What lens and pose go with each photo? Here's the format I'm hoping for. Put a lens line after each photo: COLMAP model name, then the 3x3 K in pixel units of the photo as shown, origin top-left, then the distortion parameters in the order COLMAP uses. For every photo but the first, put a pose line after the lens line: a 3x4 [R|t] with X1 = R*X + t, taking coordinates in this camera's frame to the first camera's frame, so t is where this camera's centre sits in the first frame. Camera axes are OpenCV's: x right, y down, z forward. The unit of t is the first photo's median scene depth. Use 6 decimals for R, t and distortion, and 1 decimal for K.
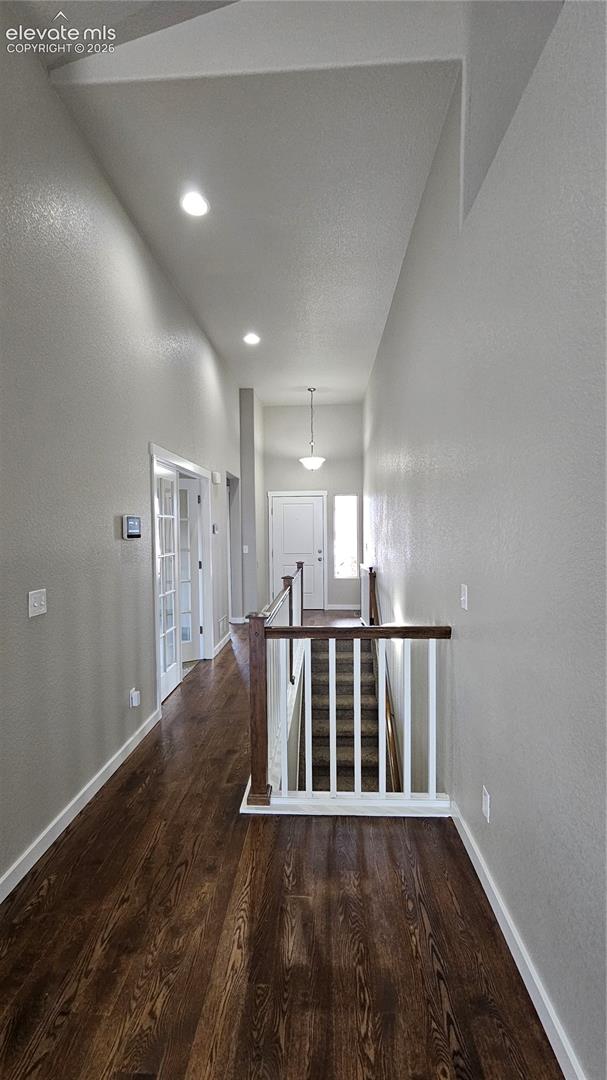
lens RADIAL K [[439.1, 0, 306.4], [0, 439.1, 543.0], [0, 0, 1]] dist [0.001049, -0.000539]
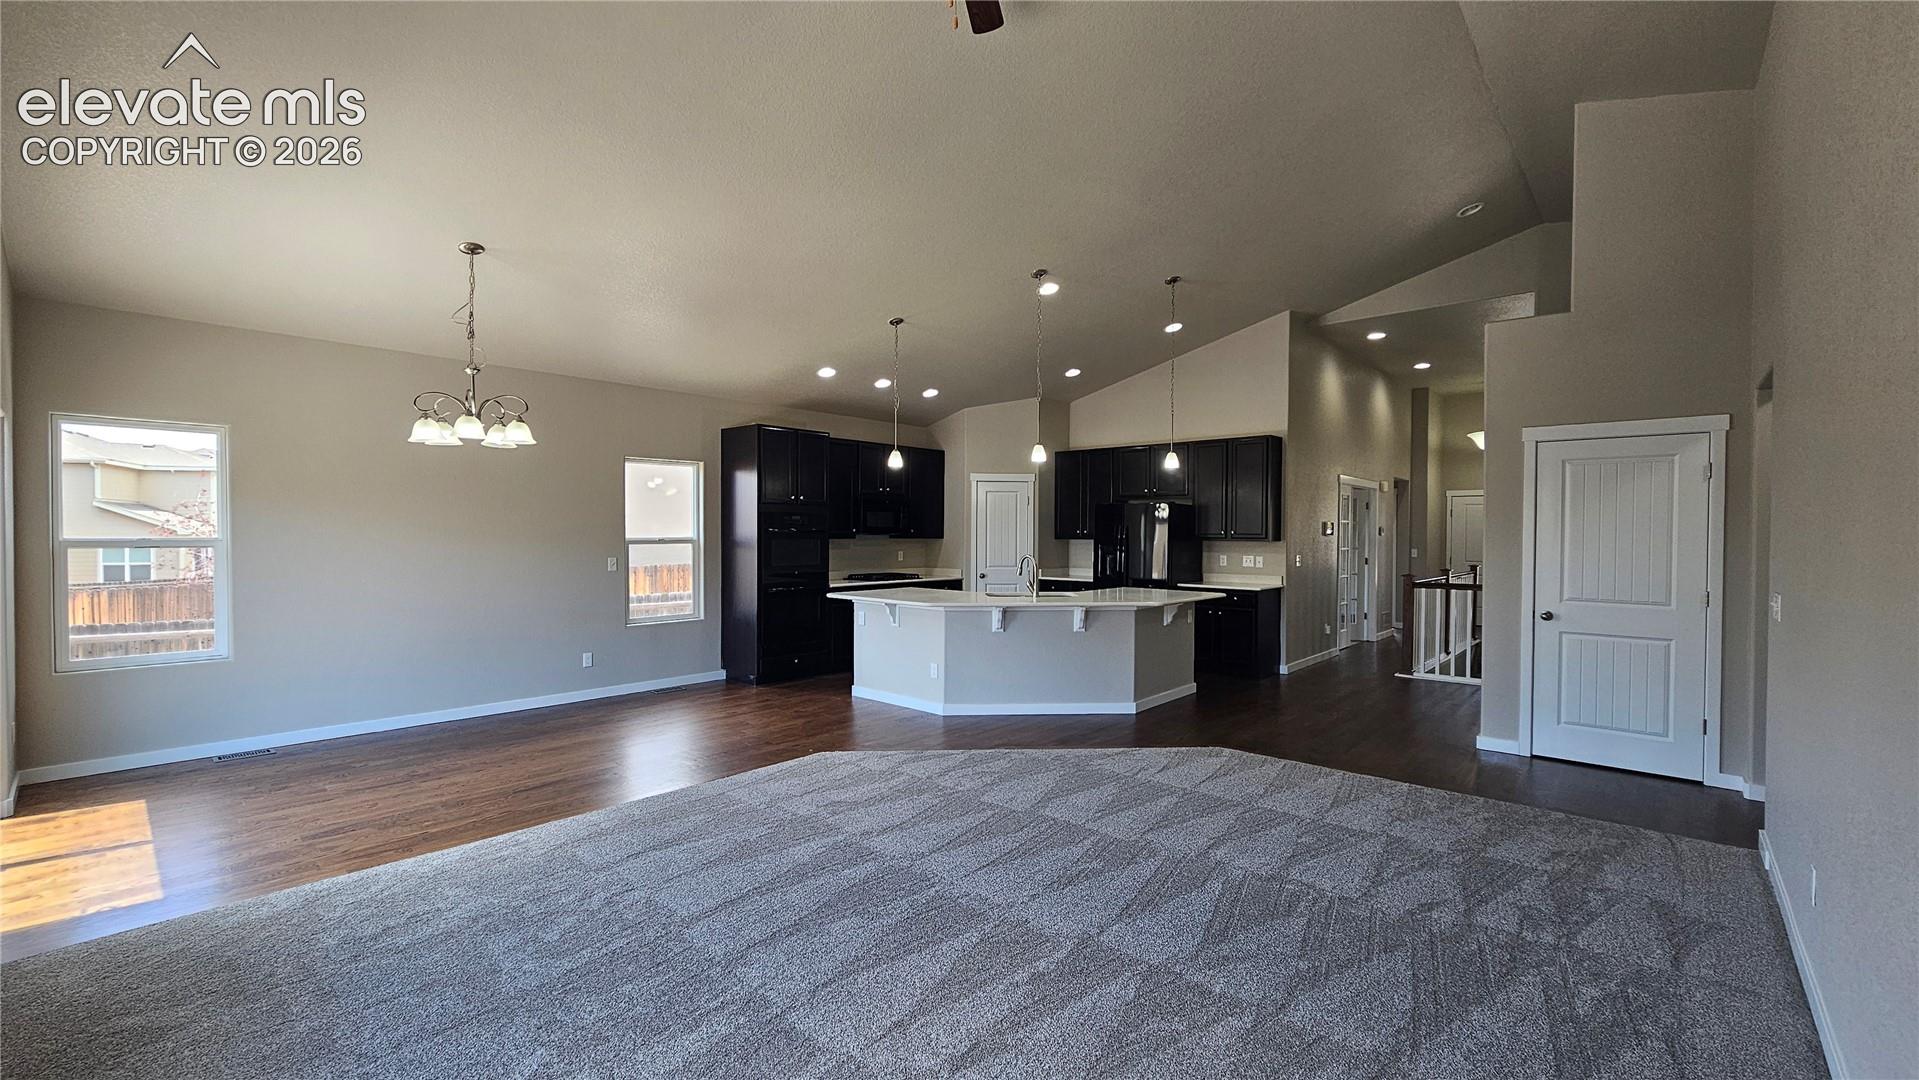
lens RADIAL K [[780.2, 0, 963.3], [0, 780.2, 547.3], [0, 0, 1]] dist [0.001049, -0.000539]
pose [[0.774384, 0.024273, -0.632250, 0.241605], [-0.034022, 0.999416, -0.003302, 0.055299], [0.631800, 0.024067, 0.774758, -1.295837]]
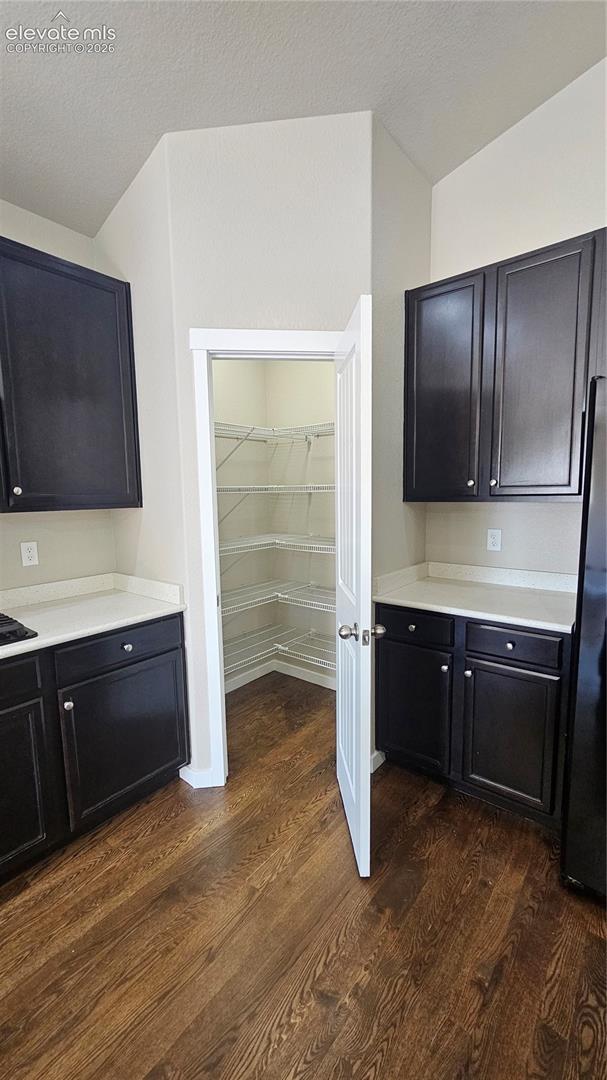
lens RADIAL K [[439.1, 0, 306.4], [0, 439.1, 543.0], [0, 0, 1]] dist [0.001049, -0.000539]
pose [[0.803536, 0.059998, -0.592225, -0.576016], [-0.010375, 0.996168, 0.086845, 0.025030], [0.595166, -0.063638, 0.801079, -0.145019]]
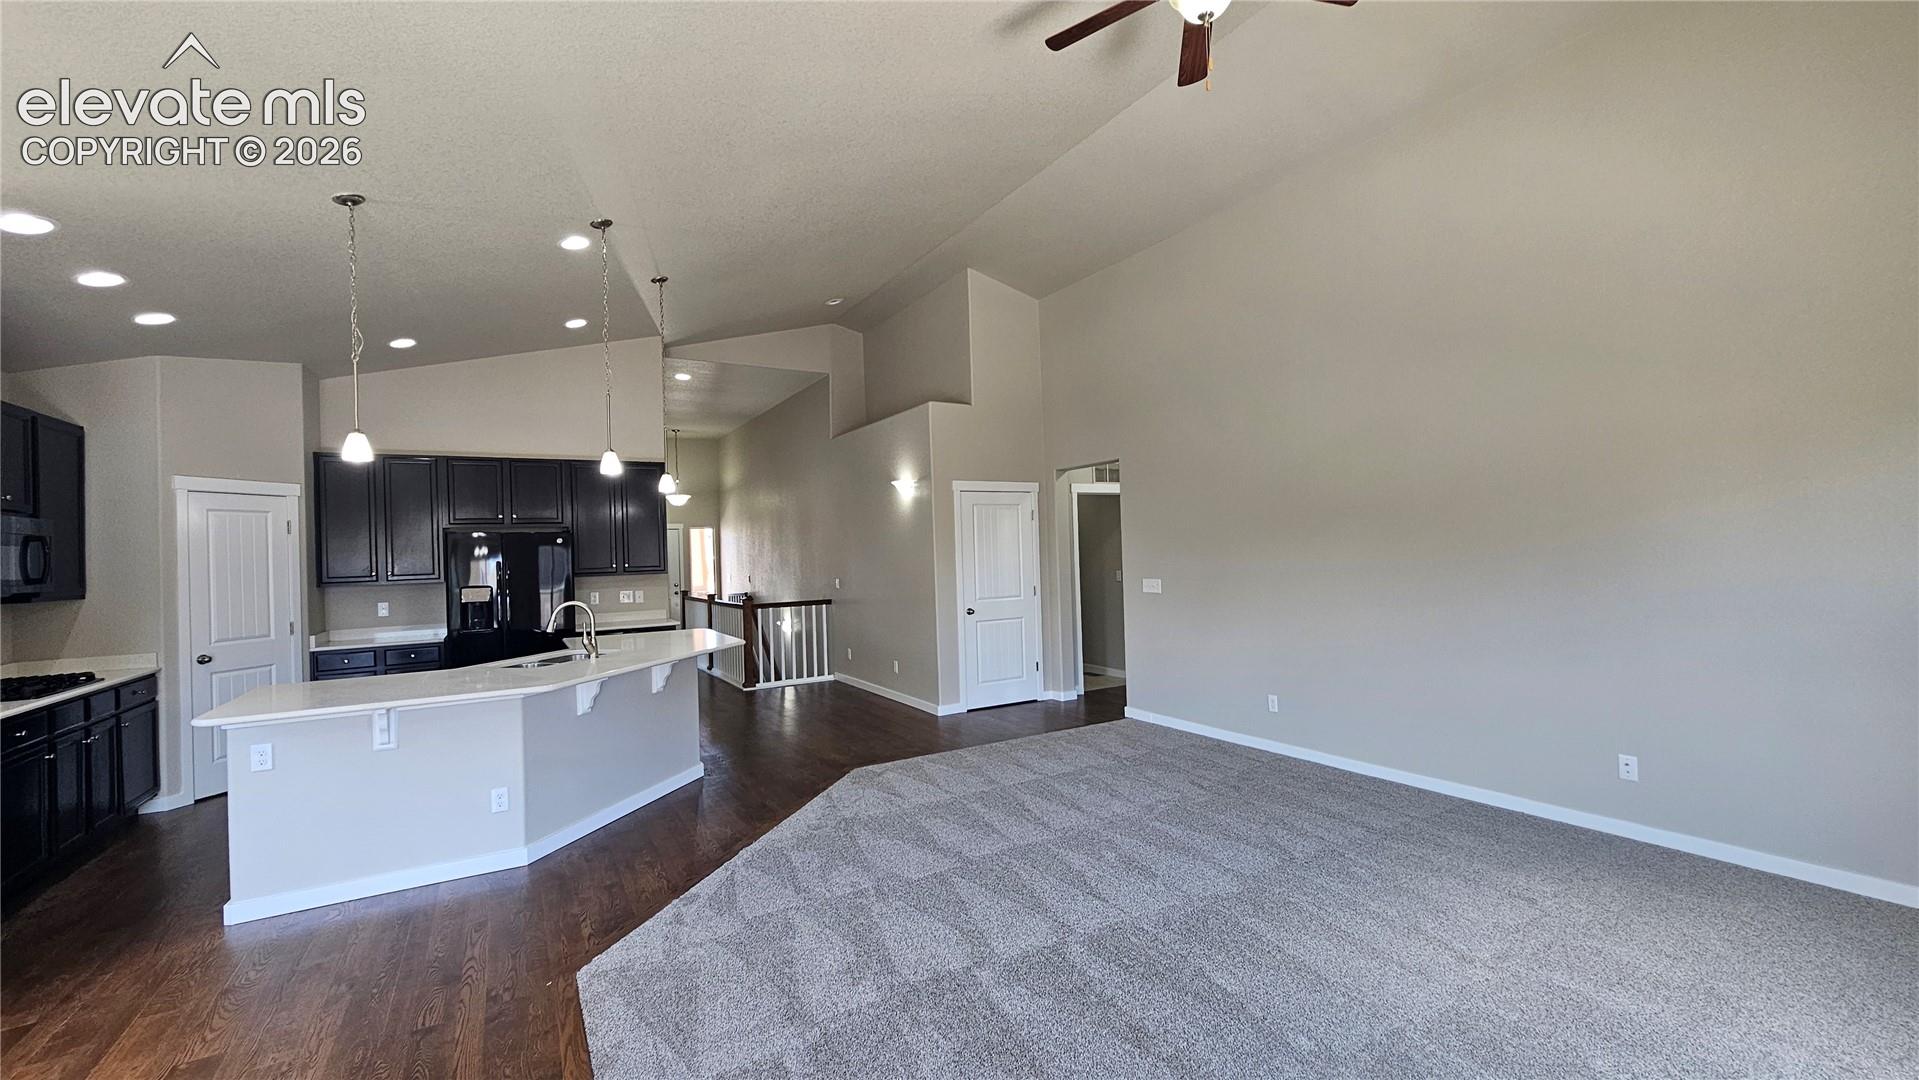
lens RADIAL K [[780.2, 0, 963.3], [0, 780.2, 547.3], [0, 0, 1]] dist [0.001049, -0.000539]
pose [[0.837923, -0.016014, 0.545554, -0.590727], [0.045612, 0.998127, -0.040757, 0.054411], [-0.543879, 0.059035, 0.837084, -1.260916]]
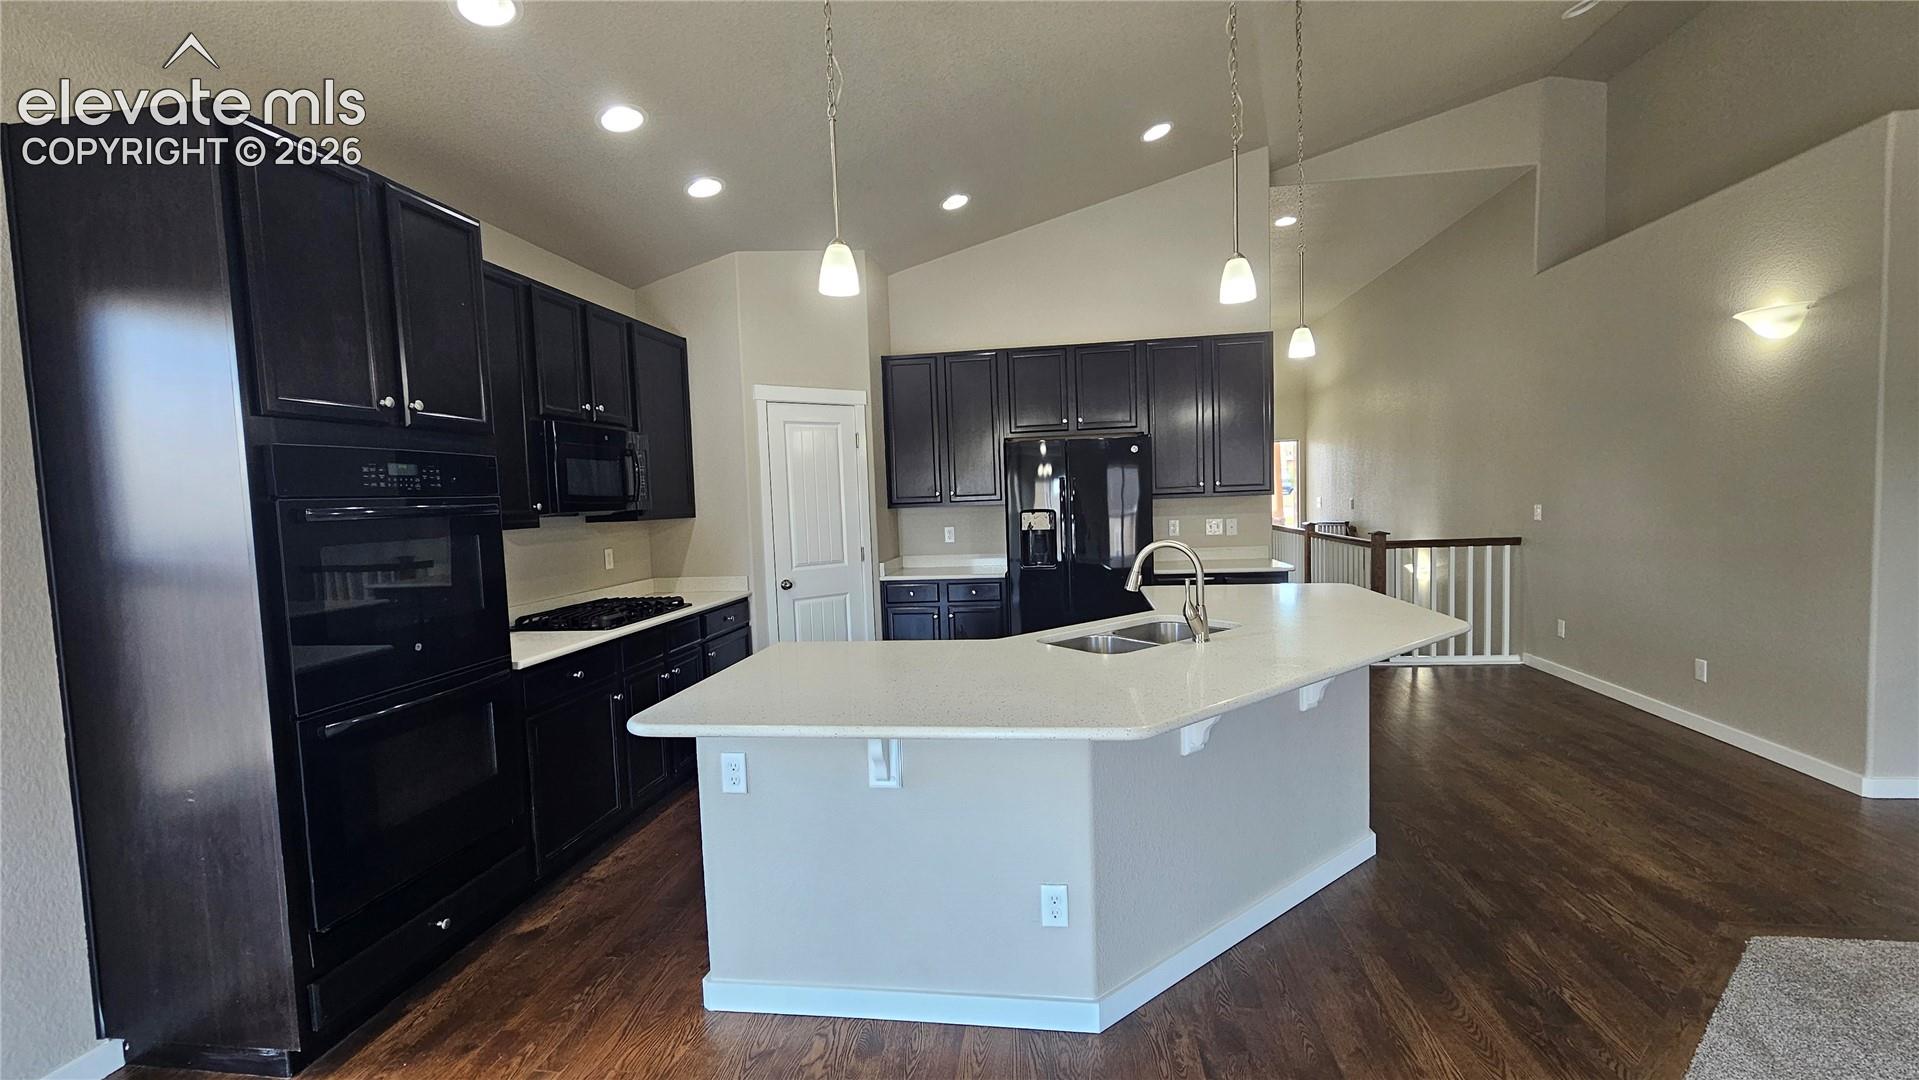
lens RADIAL K [[780.2, 0, 963.3], [0, 780.2, 547.3], [0, 0, 1]] dist [0.001049, -0.000539]
pose [[0.994984, -0.022717, -0.097417, -0.561907], [0.025842, 0.999187, 0.030936, 0.044823], [0.096635, -0.033298, 0.994763, -0.779123]]
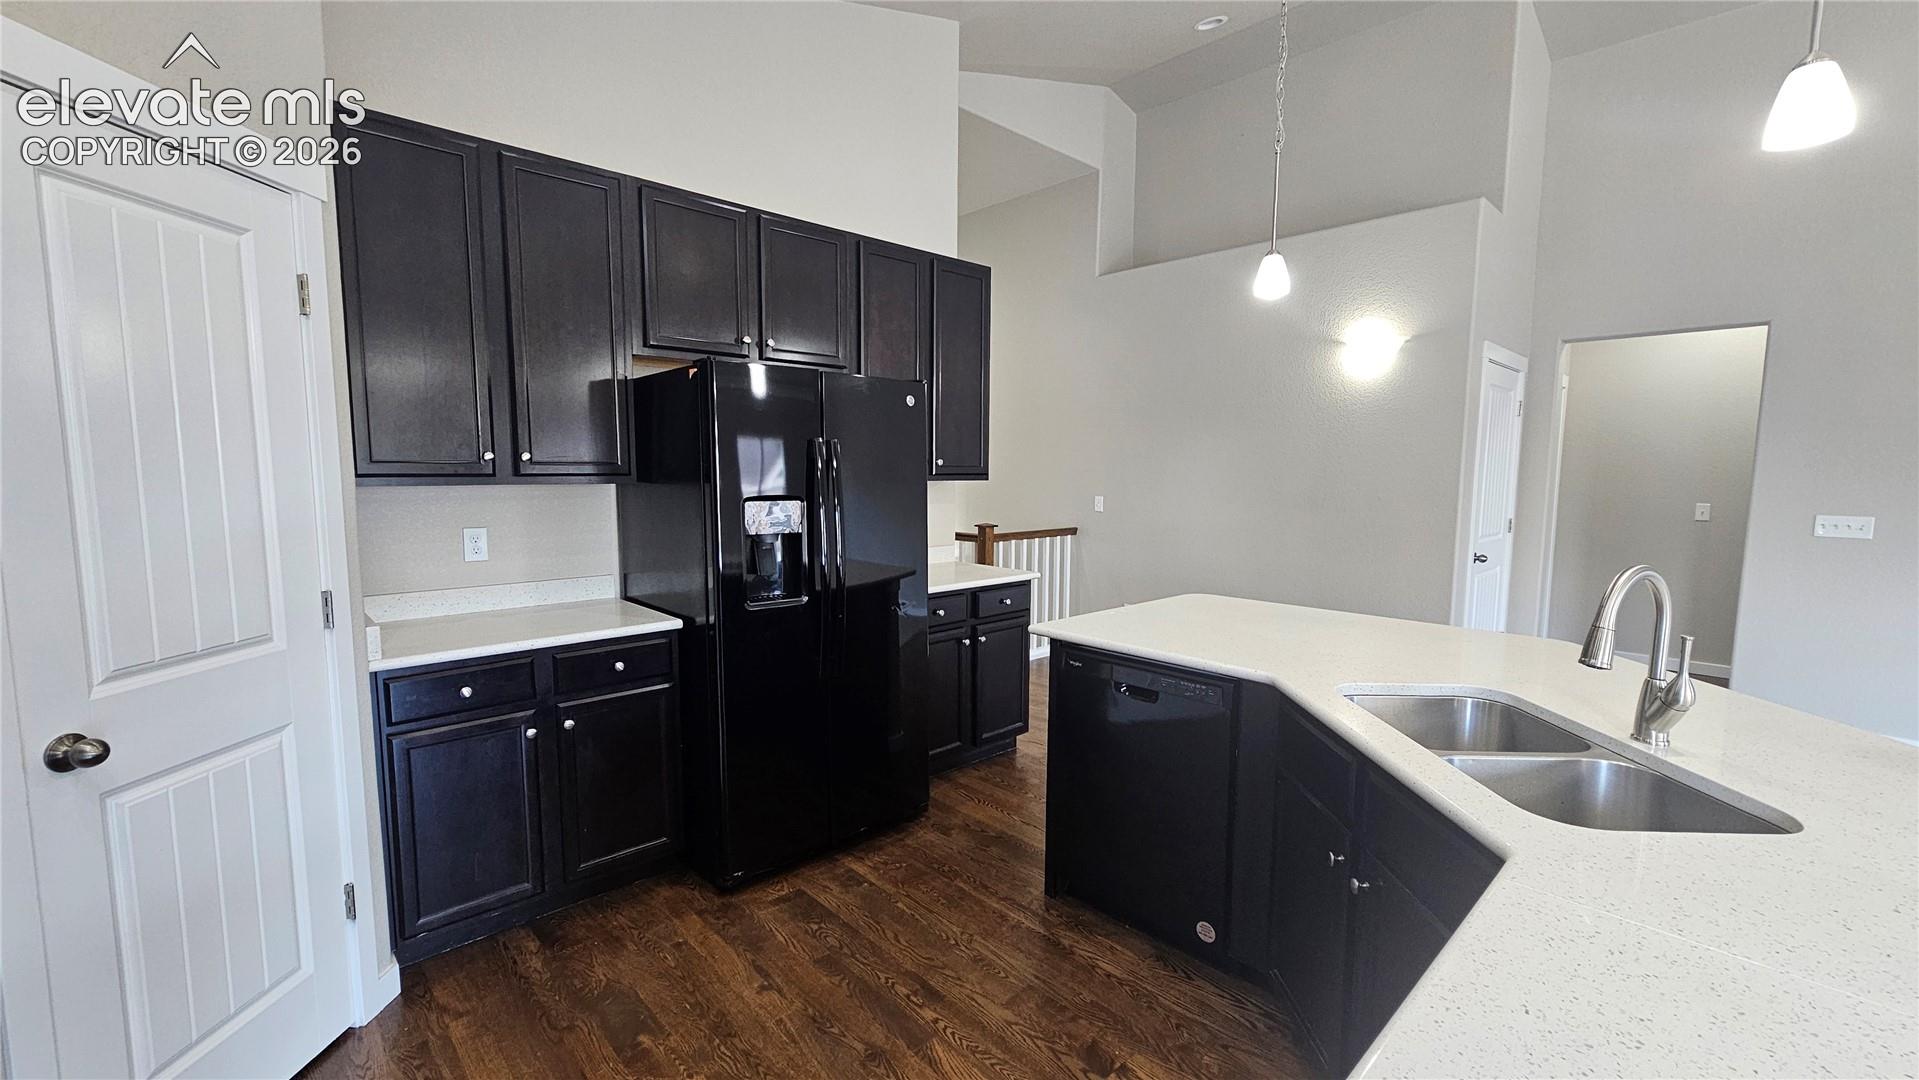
lens RADIAL K [[780.2, 0, 963.3], [0, 780.2, 547.3], [0, 0, 1]] dist [0.001049, -0.000539]
pose [[0.696542, -0.061632, 0.714864, -0.842229], [0.015272, 0.997352, 0.071107, 0.029471], [-0.717353, -0.038611, 0.695639, -0.264964]]
